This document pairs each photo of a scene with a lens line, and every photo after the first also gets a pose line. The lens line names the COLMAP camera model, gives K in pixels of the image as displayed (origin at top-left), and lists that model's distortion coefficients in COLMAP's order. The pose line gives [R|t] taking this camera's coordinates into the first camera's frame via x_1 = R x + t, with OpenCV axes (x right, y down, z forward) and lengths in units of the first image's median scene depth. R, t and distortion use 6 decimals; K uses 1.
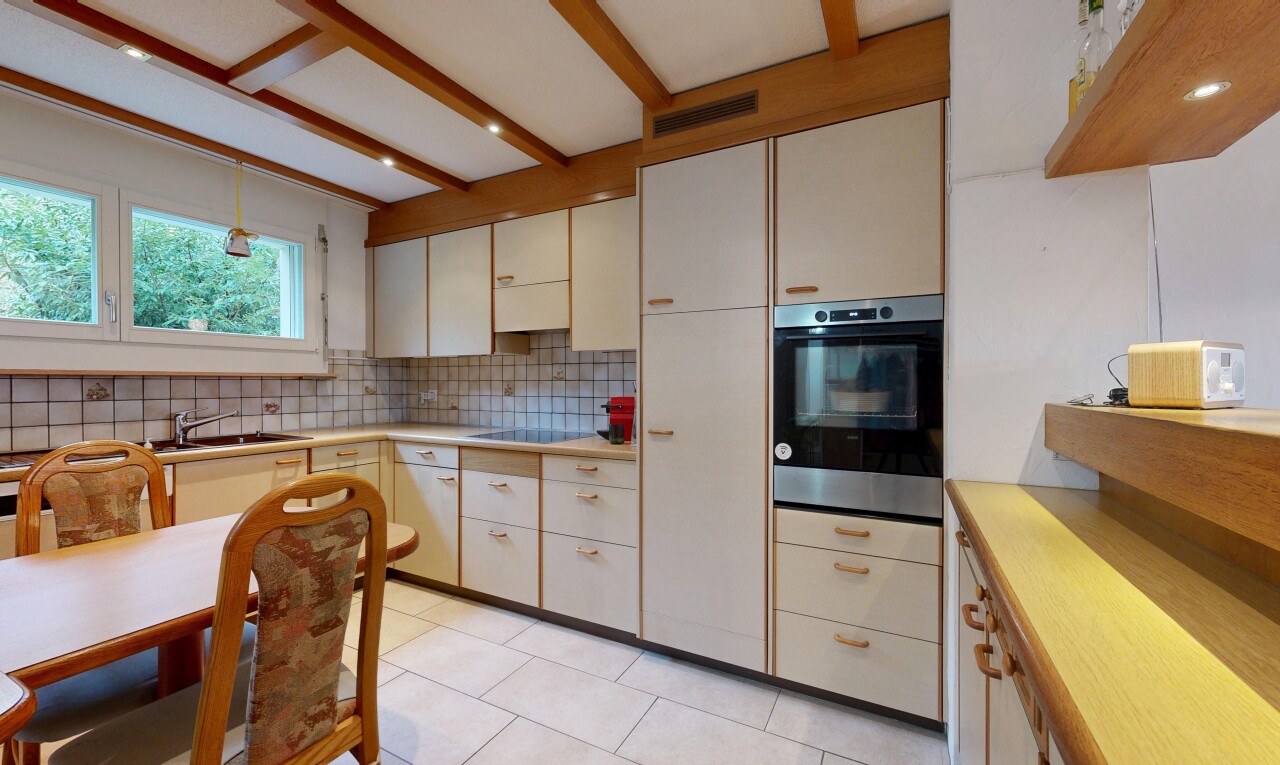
lens RADIAL K [[498.6, 0, 641.1], [0, 498.6, 384.4], [0, 0, 1]] dist [0.003022, 0.000209]
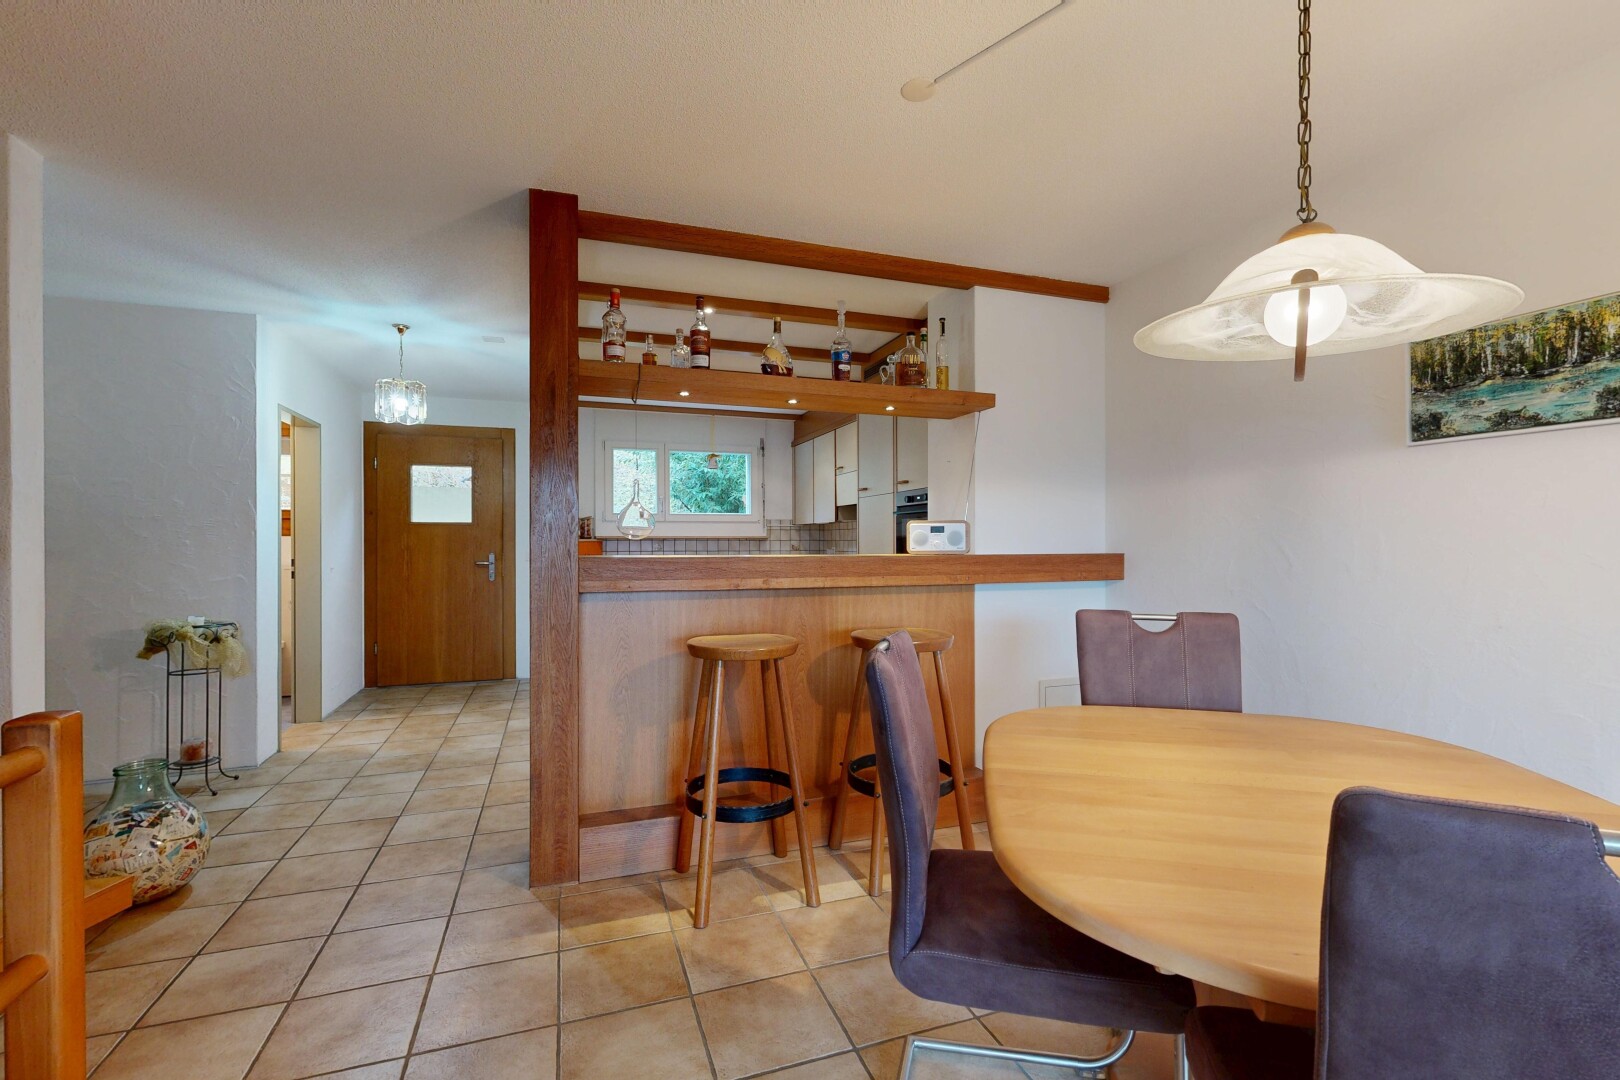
lens RADIAL K [[735.4, 0, 816.4], [0, 735.4, 541.2], [0, 0, 1]] dist [0.000693, -0.000024]
pose [[0.746744, -0.000957, -0.665111, 0.963780], [-0.004364, 0.999970, -0.006339, 0.007050], [0.665098, 0.007637, 0.746717, -0.552477]]
